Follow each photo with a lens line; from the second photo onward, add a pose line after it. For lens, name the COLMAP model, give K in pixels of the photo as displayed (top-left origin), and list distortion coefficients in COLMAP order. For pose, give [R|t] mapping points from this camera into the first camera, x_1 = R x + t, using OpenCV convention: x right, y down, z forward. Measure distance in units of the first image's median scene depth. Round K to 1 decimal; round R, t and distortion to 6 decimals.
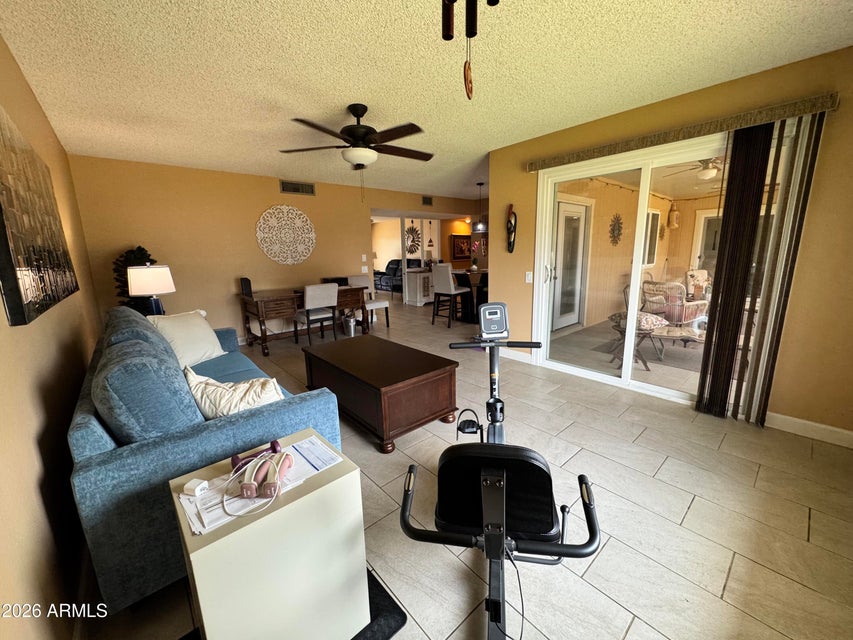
lens RADIAL K [[341.0, 0, 424.2], [0, 341.0, 317.8], [0, 0, 1]] dist [-0.005541, 0.001027]
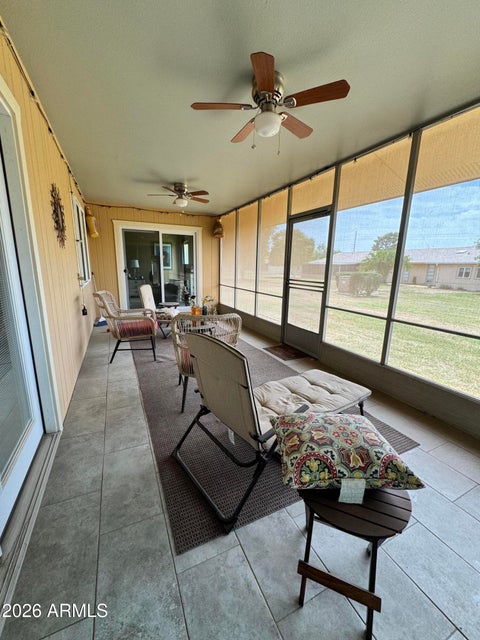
lens RADIAL K [[255.9, 0, 240.8], [0, 255.9, 320.7], [0, 0, 1]] dist [-0.005541, 0.001027]
pose [[0.259732, -0.176728, 0.949372, 0.185851], [0.162708, 0.977065, 0.137369, -0.086769], [-0.951875, 0.118791, 0.282530, 0.502172]]
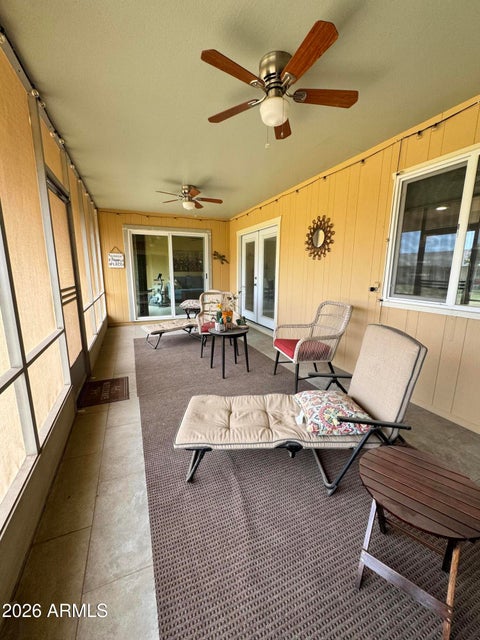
lens RADIAL K [[255.9, 0, 242.7], [0, 255.9, 318.0], [0, 0, 1]] dist [-0.005541, 0.001027]
pose [[-0.296028, 0.197724, -0.934491, 0.912852], [-0.184203, 0.948159, 0.258968, -0.160826], [0.937250, 0.248798, -0.244260, 0.798504]]
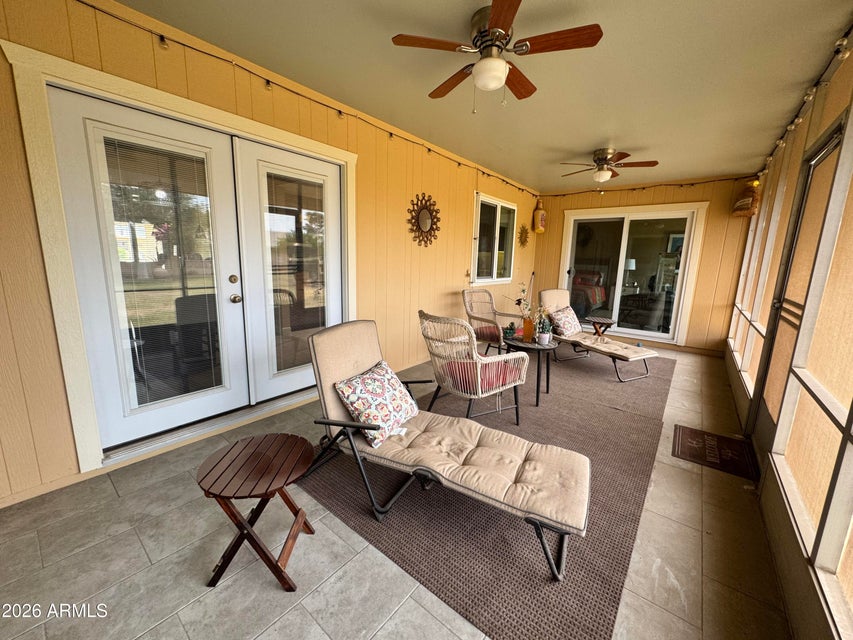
lens RADIAL K [[341.0, 0, 424.1], [0, 341.0, 319.1], [0, 0, 1]] dist [-0.005541, 0.001027]
pose [[0.982584, 0.017770, 0.184966, 0.352179], [-0.014533, 0.999717, -0.018842, -0.053592], [-0.185249, 0.015826, 0.982564, 0.311817]]
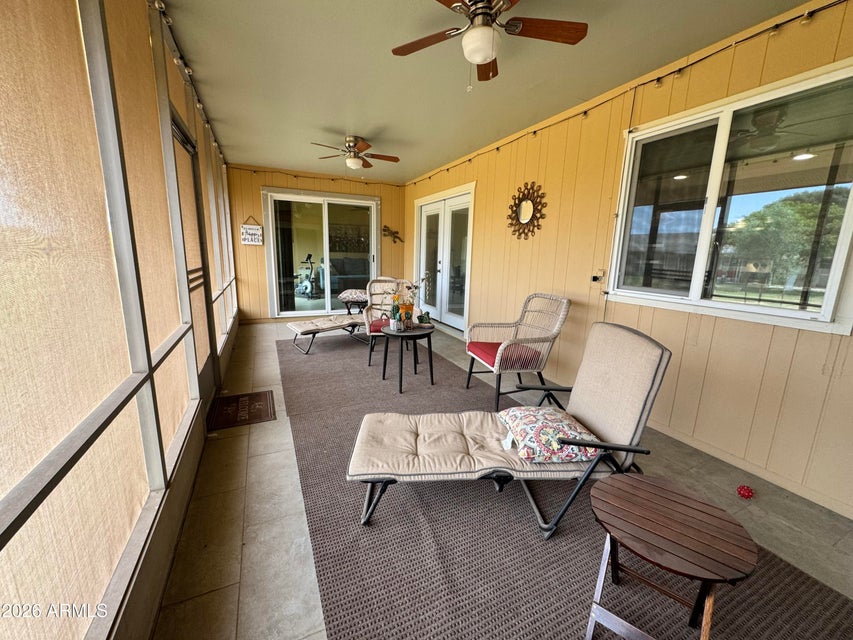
lens RADIAL K [[341.0, 0, 429.4], [0, 341.0, 317.1], [0, 0, 1]] dist [-0.005541, 0.001027]
pose [[-0.259072, 0.196156, -0.945730, 0.922031], [-0.206780, 0.945193, 0.252690, -0.156732], [0.943464, 0.261023, -0.204312, 0.788098]]
